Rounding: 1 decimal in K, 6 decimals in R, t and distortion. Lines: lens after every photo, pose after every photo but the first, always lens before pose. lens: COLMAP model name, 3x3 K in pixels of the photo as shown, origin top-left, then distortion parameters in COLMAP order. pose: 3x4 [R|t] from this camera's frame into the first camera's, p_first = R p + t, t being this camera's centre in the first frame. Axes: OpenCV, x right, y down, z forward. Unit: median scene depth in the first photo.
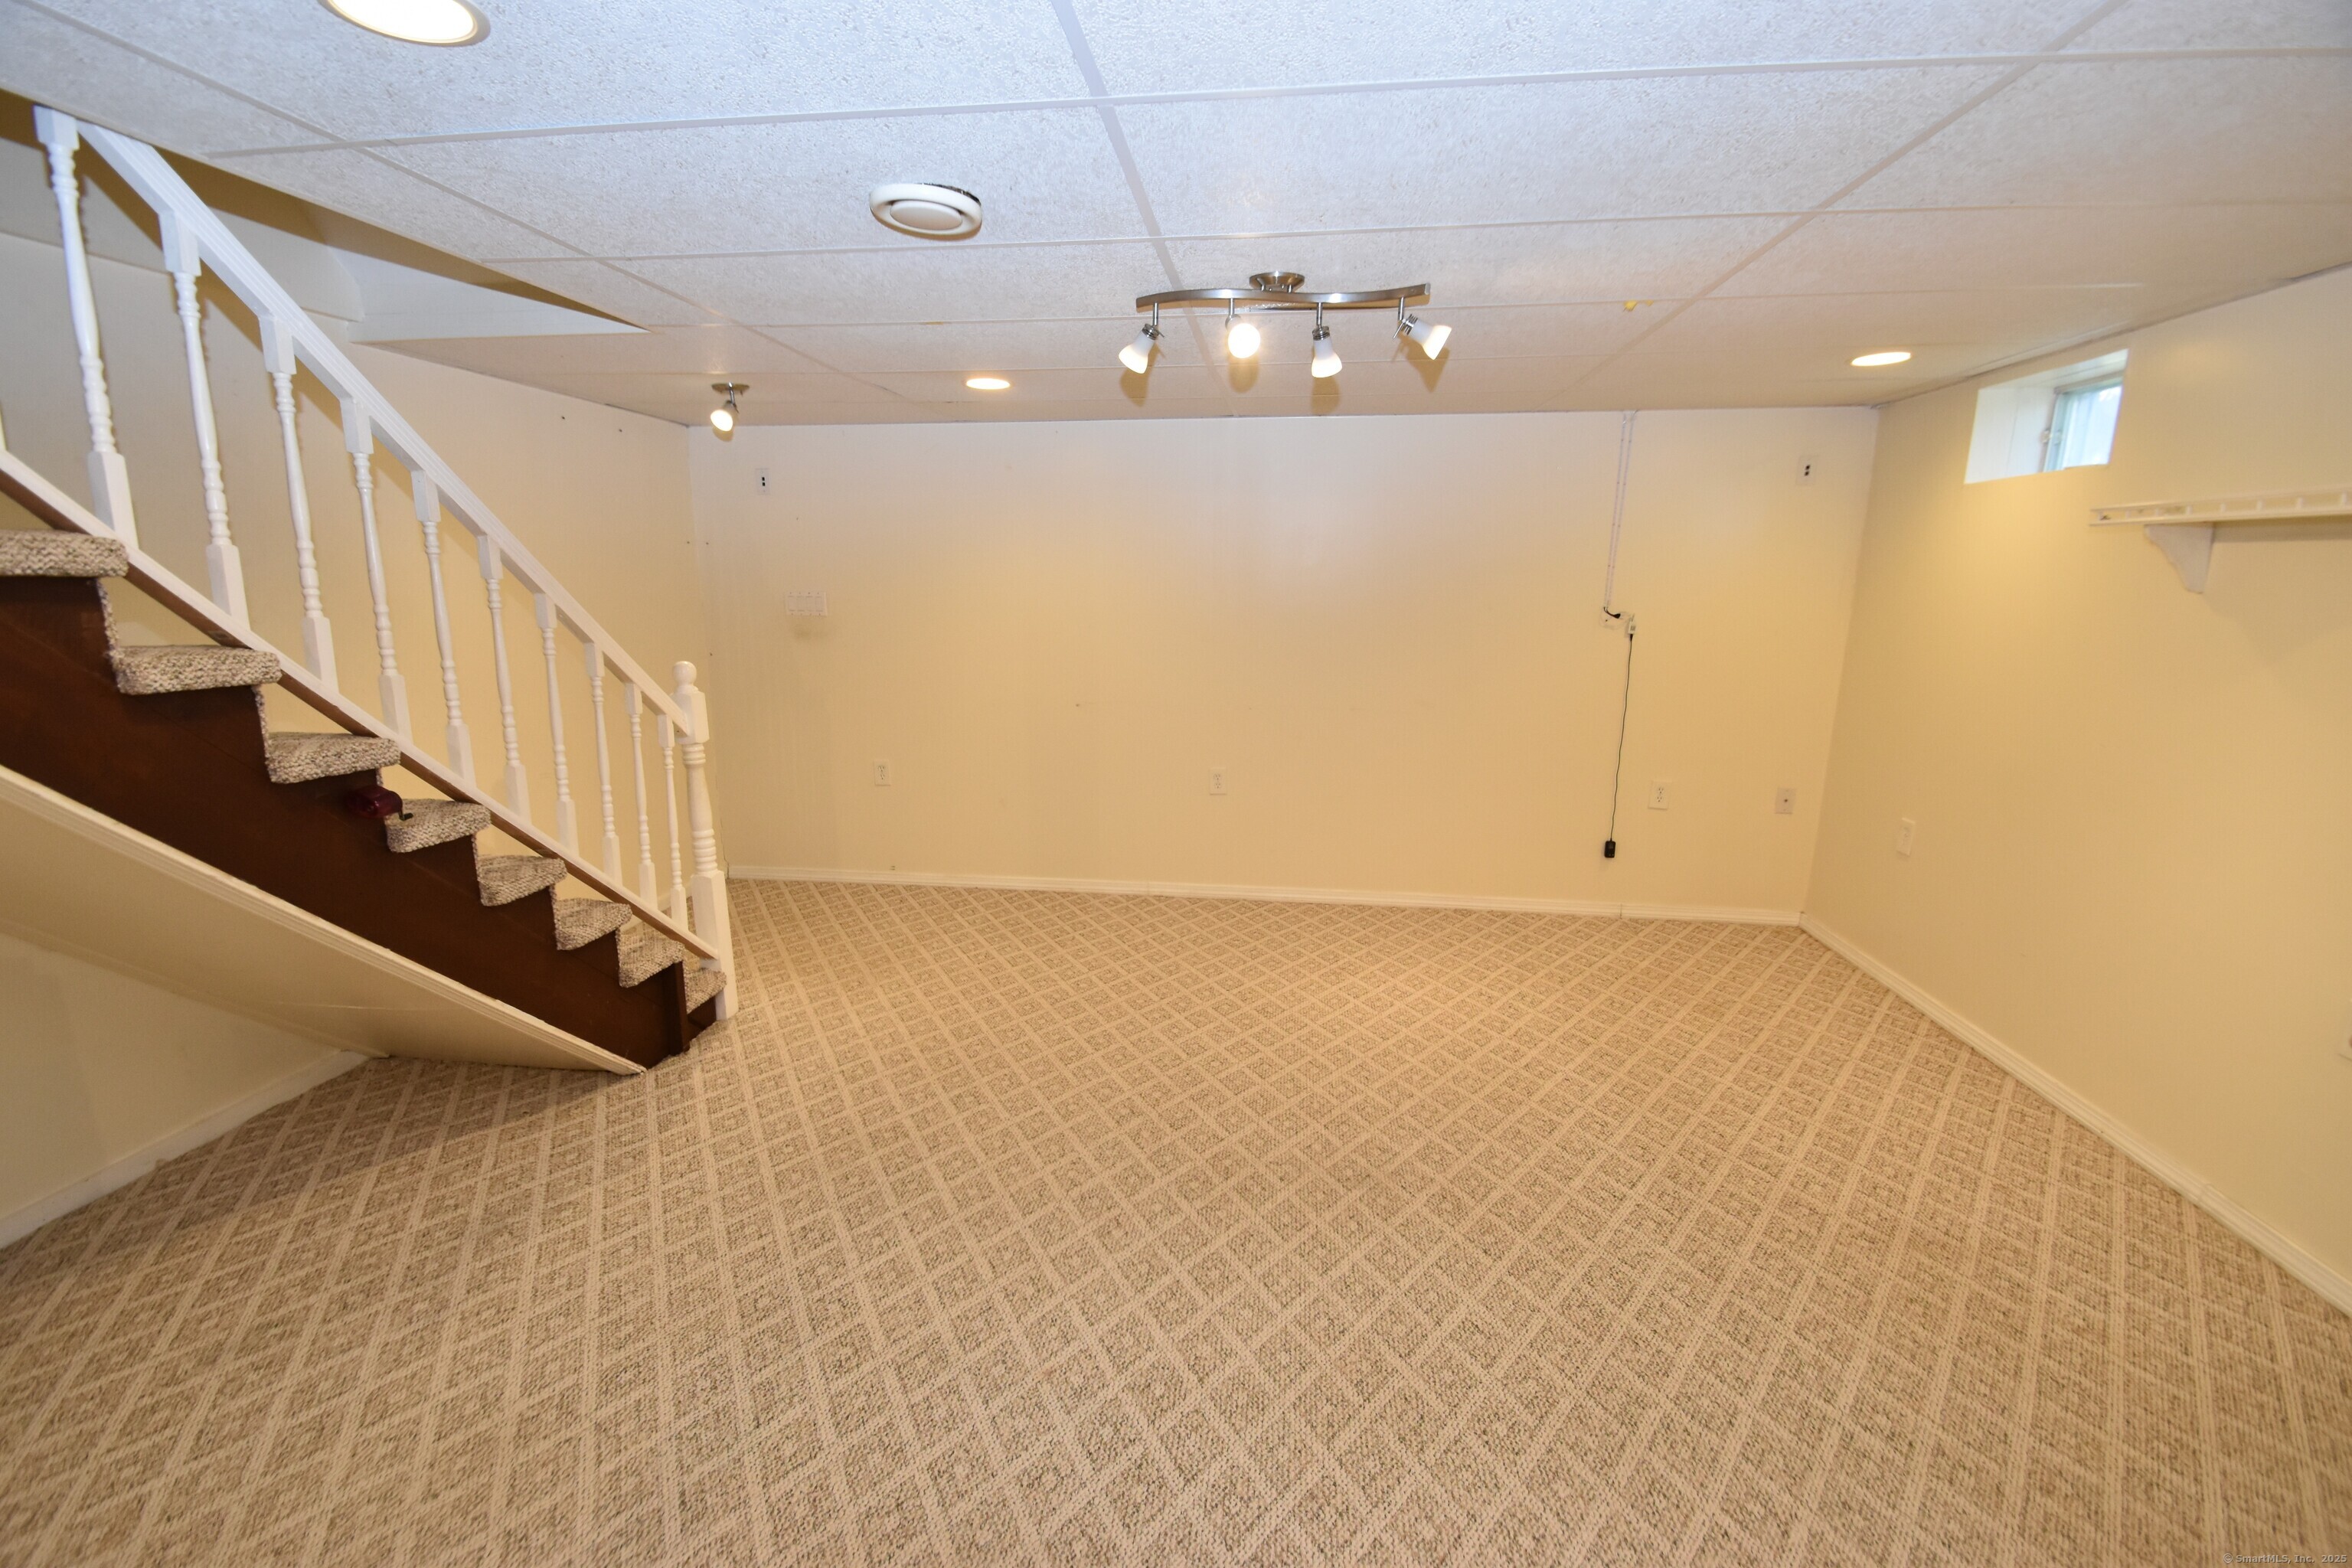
lens RADIAL K [[1042.6, 0, 1153.4], [0, 1042.6, 817.3], [0, 0, 1]] dist [0.021477, -0.019605]
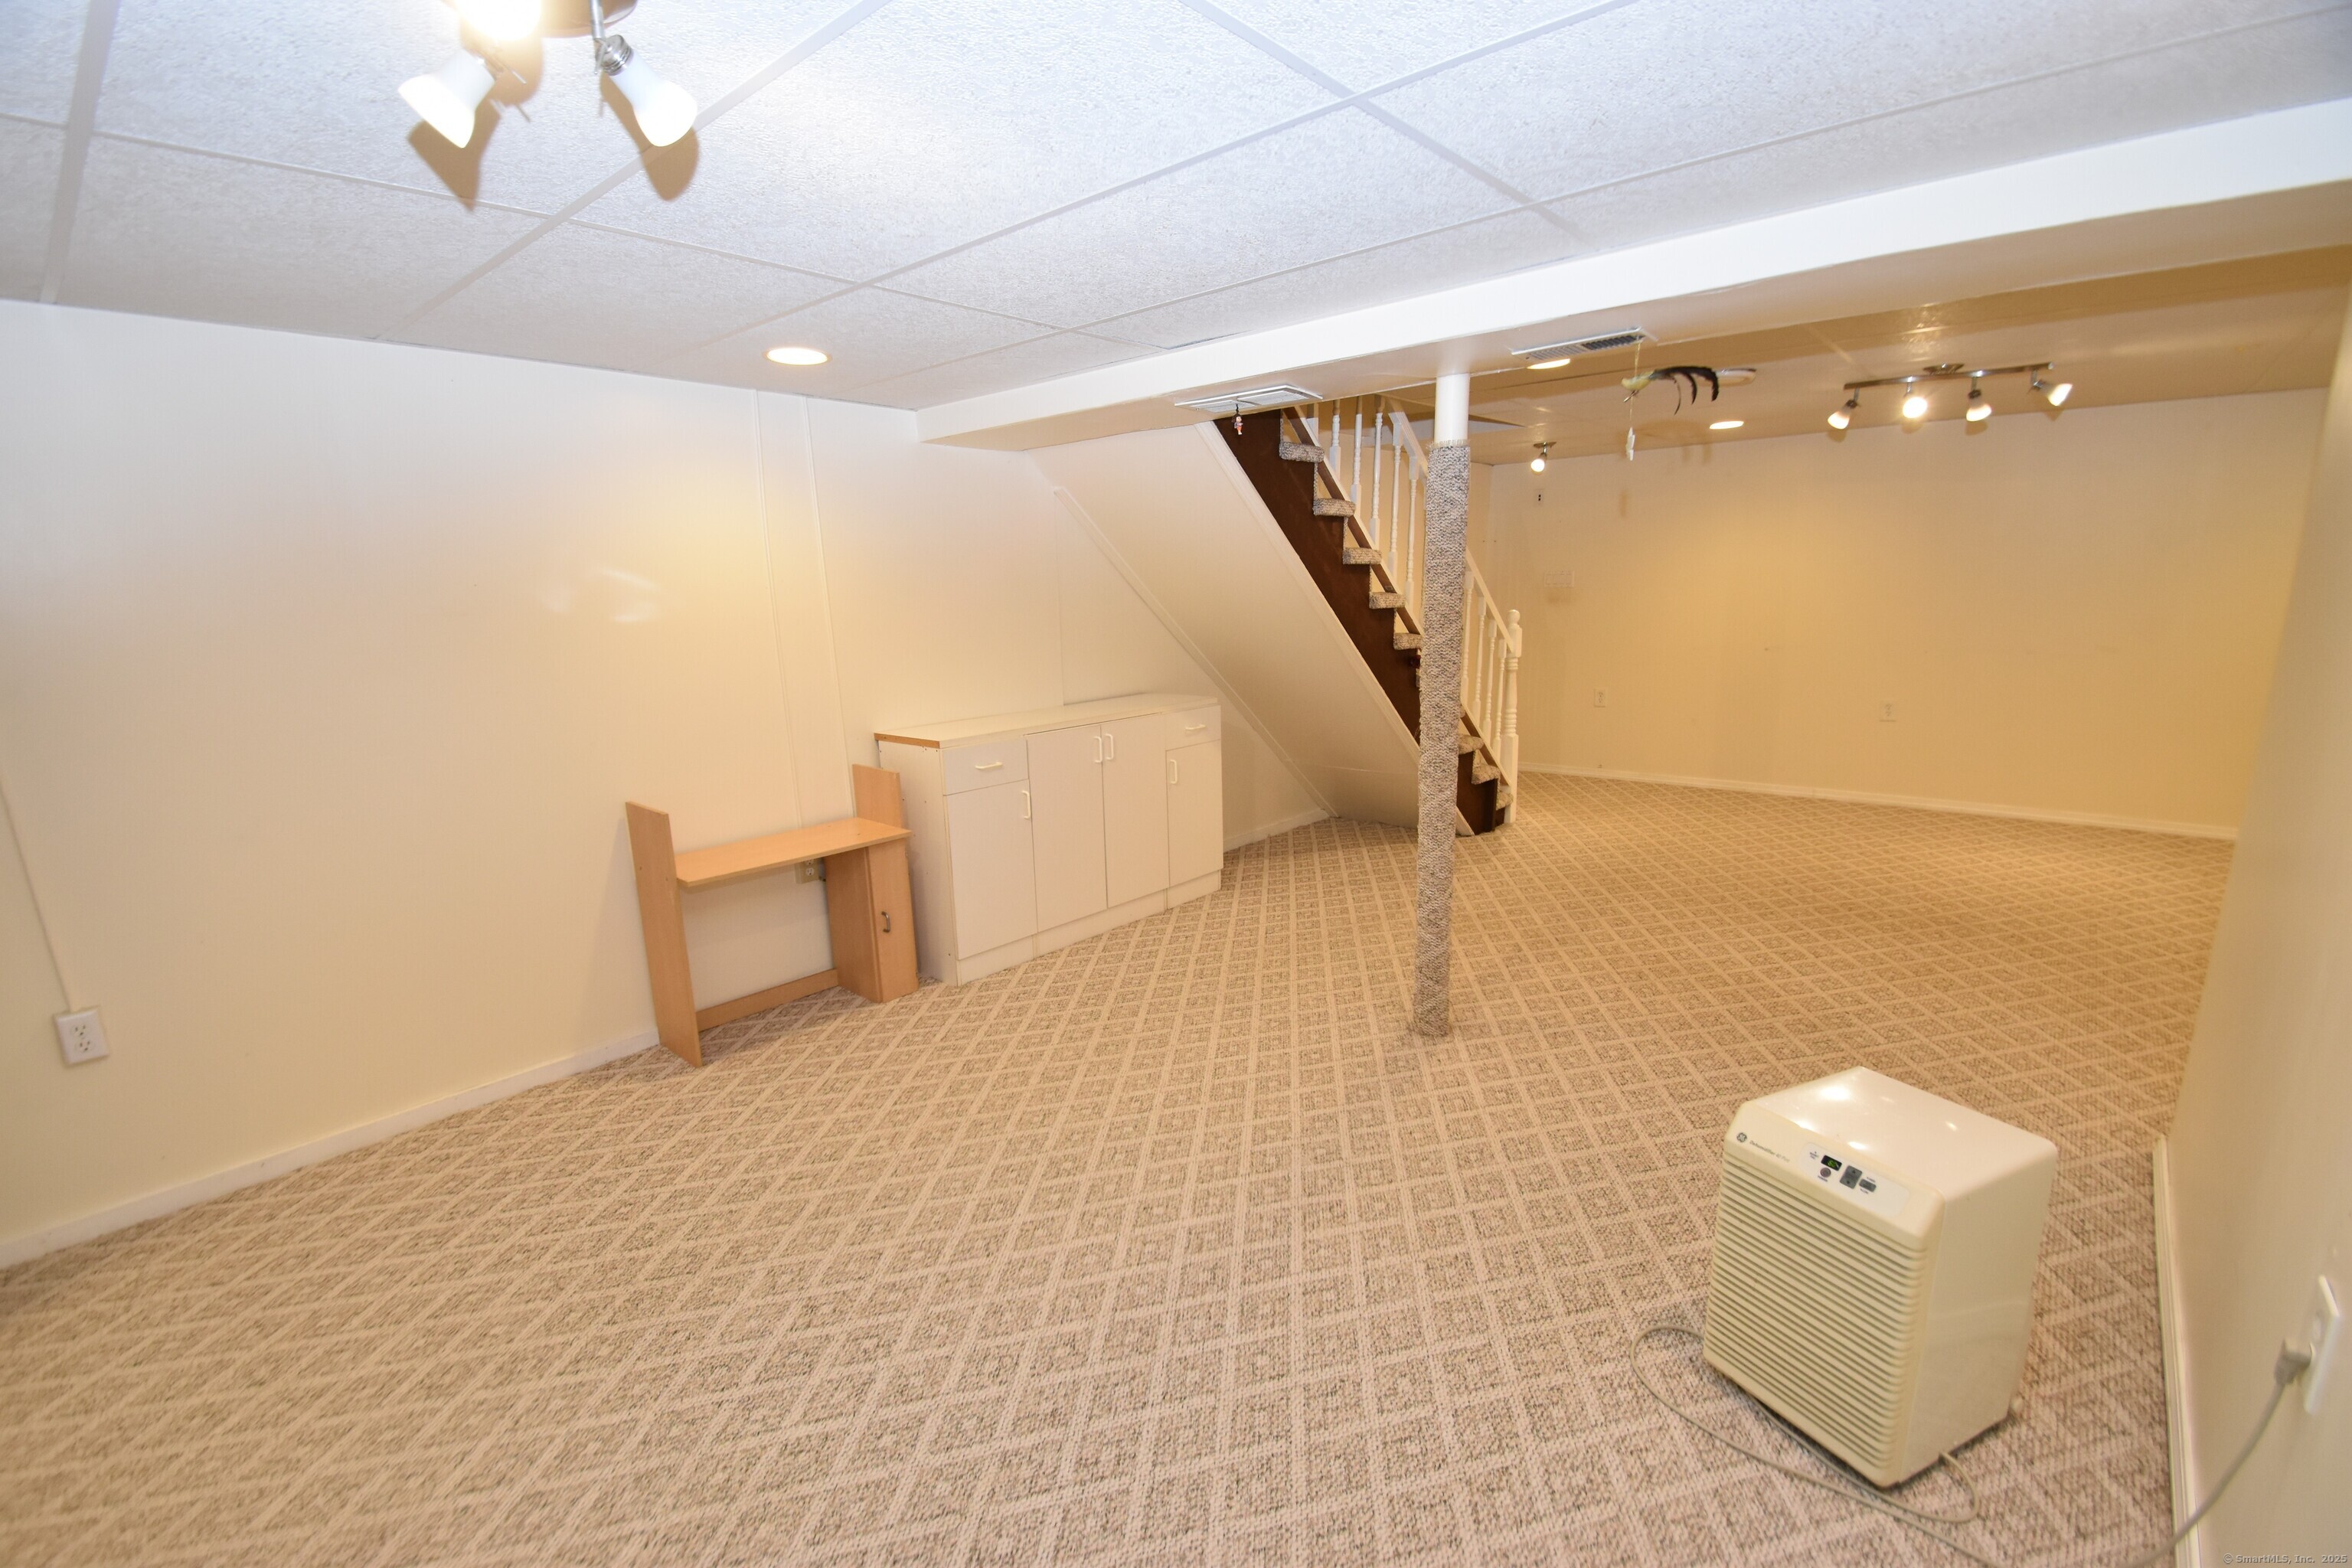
lens RADIAL K [[1042.6, 0, 1153.4], [0, 1042.6, 817.3], [0, 0, 1]] dist [0.021477, -0.019605]
pose [[0.834660, 0.094816, -0.542542, 0.030005], [-0.091095, 0.995269, 0.033794, 0.198760], [0.543180, 0.021216, 0.839348, -0.815637]]
